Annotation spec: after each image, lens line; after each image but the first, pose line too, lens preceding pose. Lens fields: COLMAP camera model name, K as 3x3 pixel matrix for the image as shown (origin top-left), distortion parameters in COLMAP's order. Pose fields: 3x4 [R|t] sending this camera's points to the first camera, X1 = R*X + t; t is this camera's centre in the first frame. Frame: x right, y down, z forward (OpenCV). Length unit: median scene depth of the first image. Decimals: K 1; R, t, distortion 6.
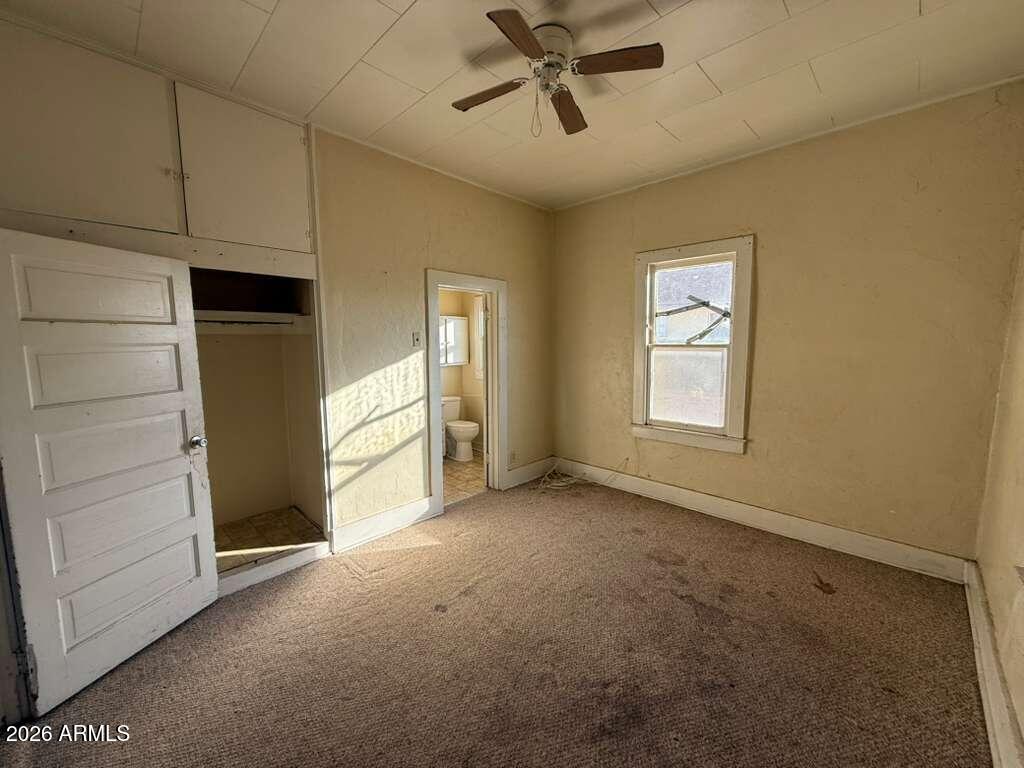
lens RADIAL K [[408.3, 0, 511.5], [0, 408.3, 383.0], [0, 0, 1]] dist [-0.000589, 0.000339]
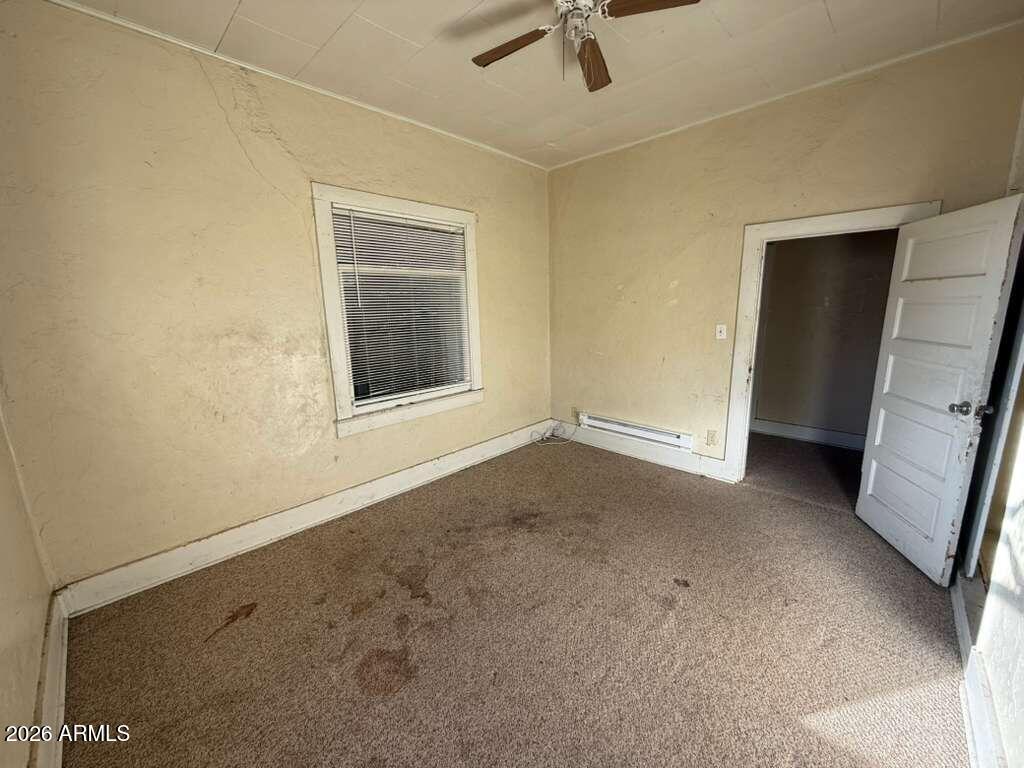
lens RADIAL K [[408.3, 0, 513.8], [0, 408.3, 383.3], [0, 0, 1]] dist [-0.000589, 0.000339]
pose [[-0.999611, 0.027706, -0.003252, 0.202568], [0.025490, 0.954524, 0.297043, -0.183476], [0.011334, 0.296844, -0.954859, 1.674488]]
